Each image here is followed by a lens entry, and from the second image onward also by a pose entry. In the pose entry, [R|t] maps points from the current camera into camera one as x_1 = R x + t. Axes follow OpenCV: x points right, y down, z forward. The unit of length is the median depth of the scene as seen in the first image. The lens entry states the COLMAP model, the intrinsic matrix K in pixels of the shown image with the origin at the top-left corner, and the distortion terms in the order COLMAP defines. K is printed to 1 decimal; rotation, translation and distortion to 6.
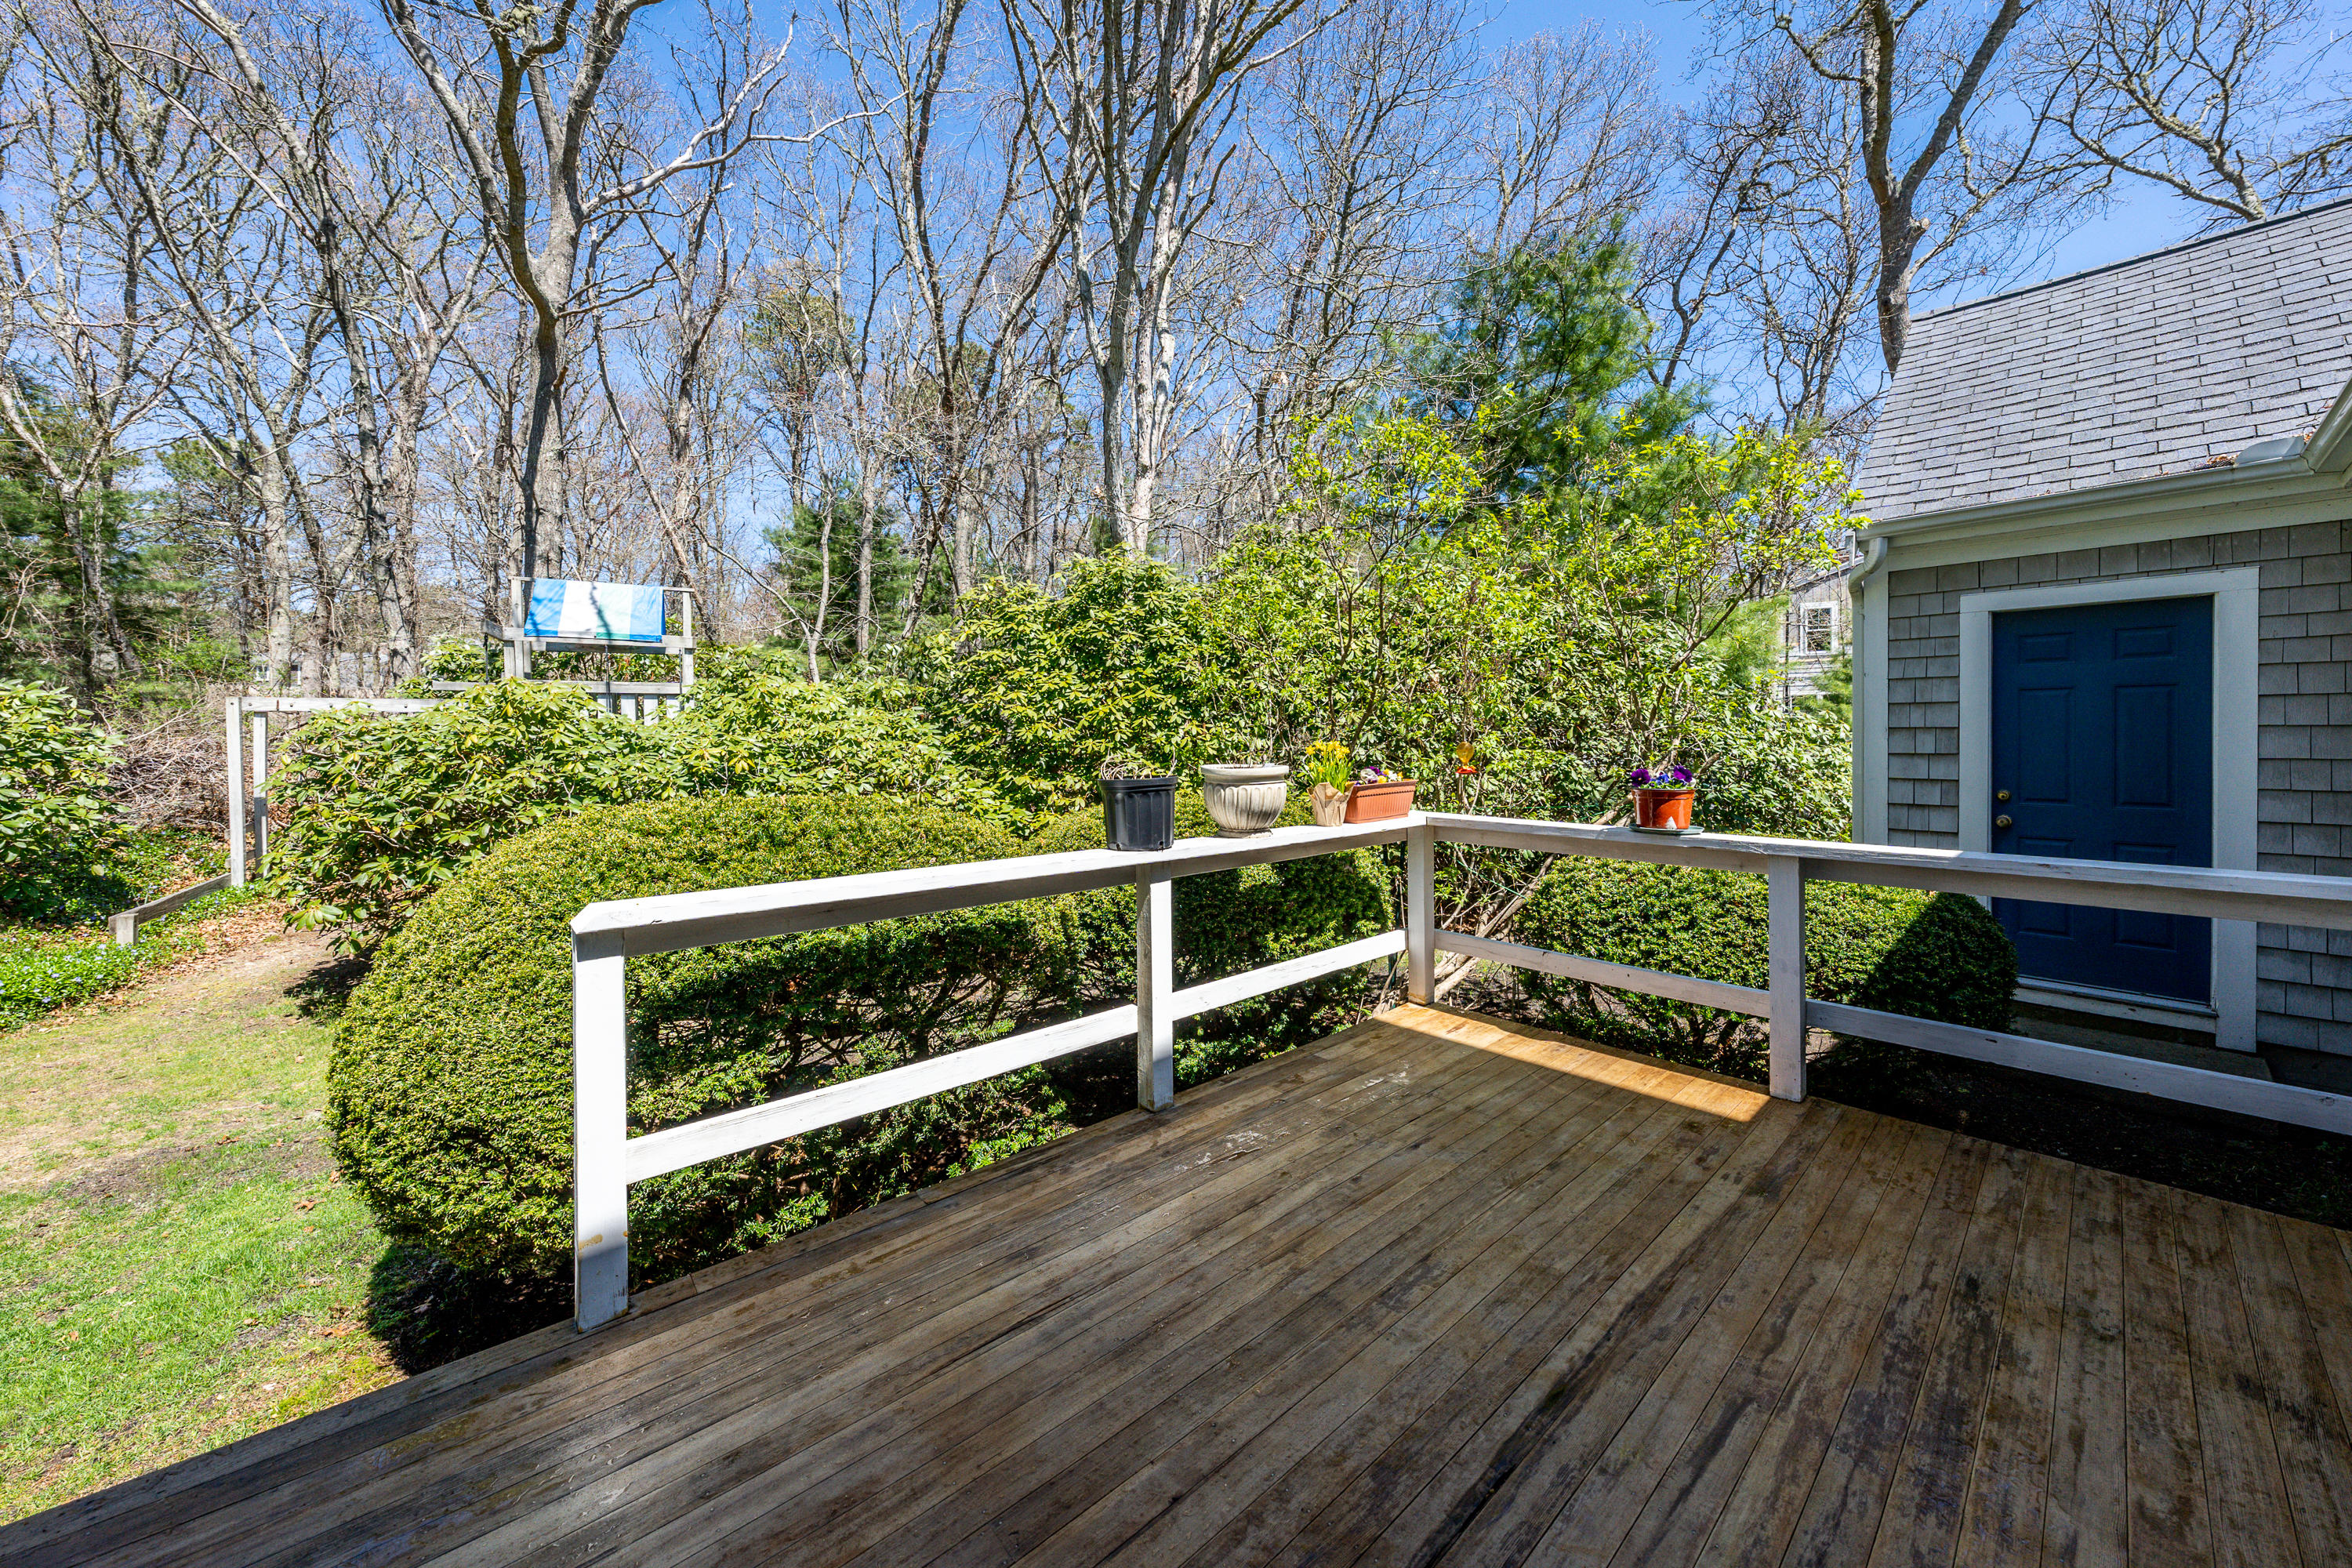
lens RADIAL K [[854.5, 0, 1177.5], [0, 854.5, 740.7], [0, 0, 1]] dist [-0.001454, -0.000166]
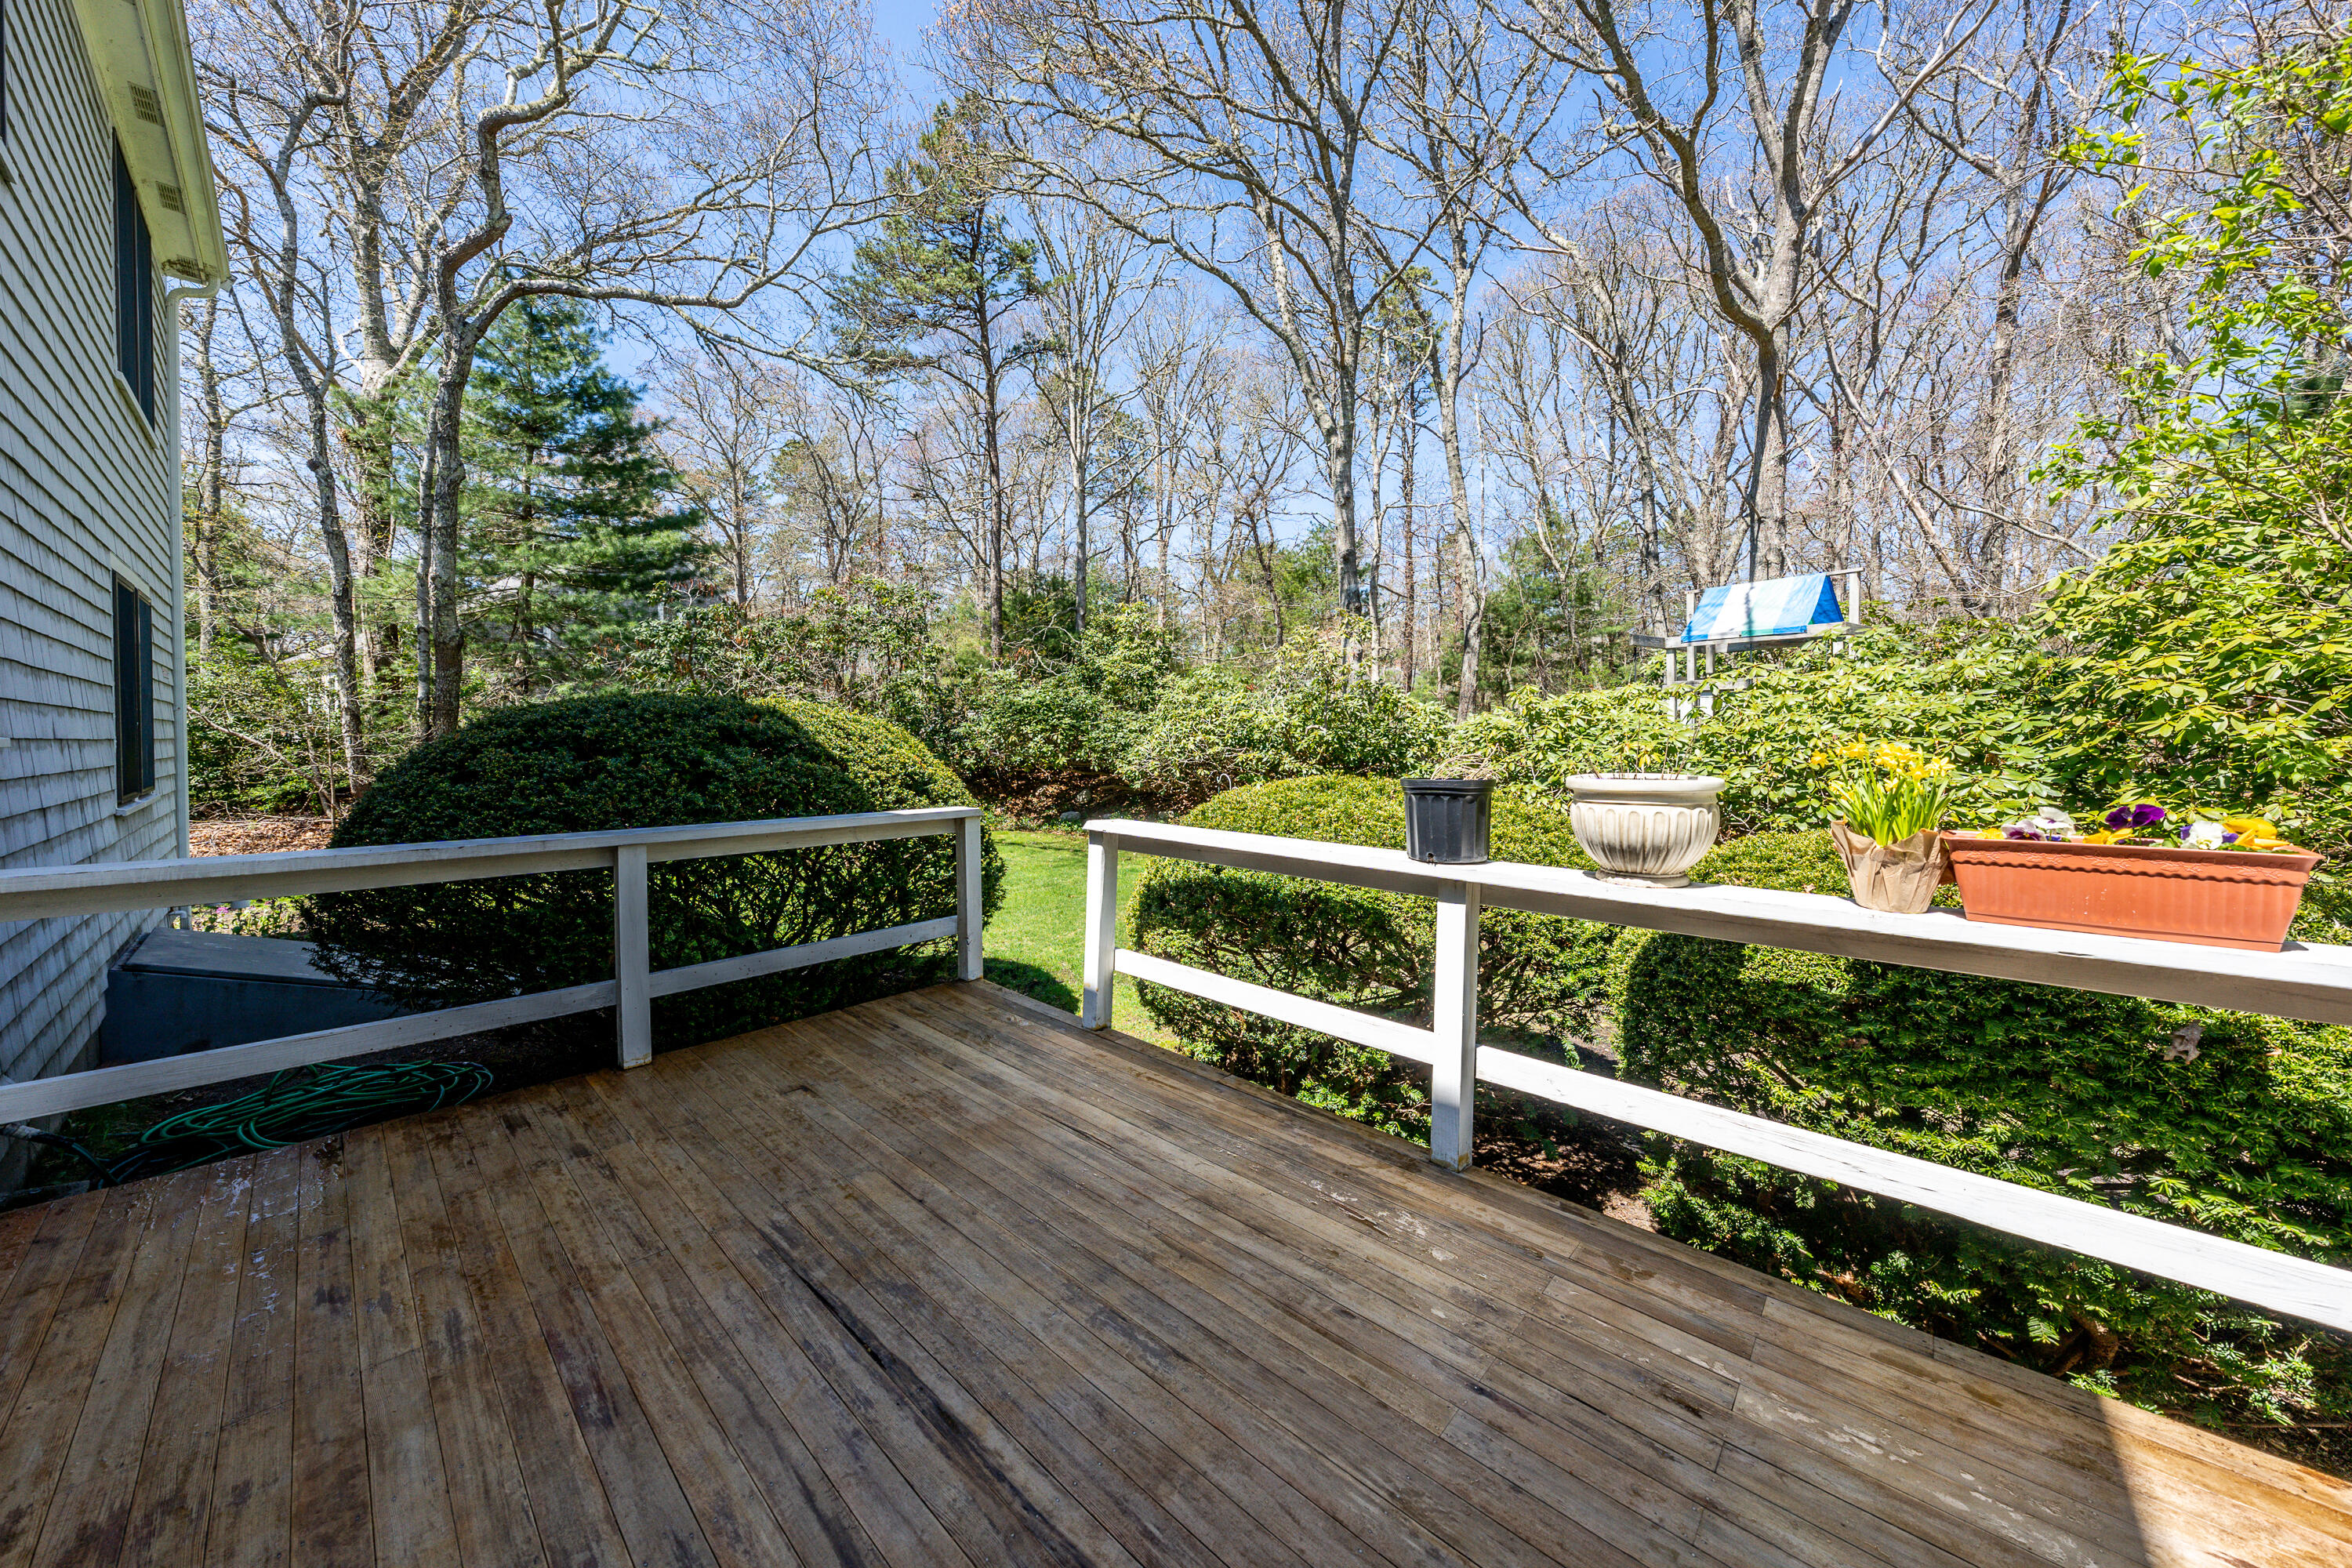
lens RADIAL K [[814.9, 0, 1177.9], [0, 814.9, 744.4], [0, 0, 1]] dist [0.000529, 0.000038]
pose [[0.082127, 0.017188, -0.996474, 0.765683], [-0.003363, 0.999850, 0.016969, -0.005653], [0.996616, 0.001958, 0.082173, 0.661198]]
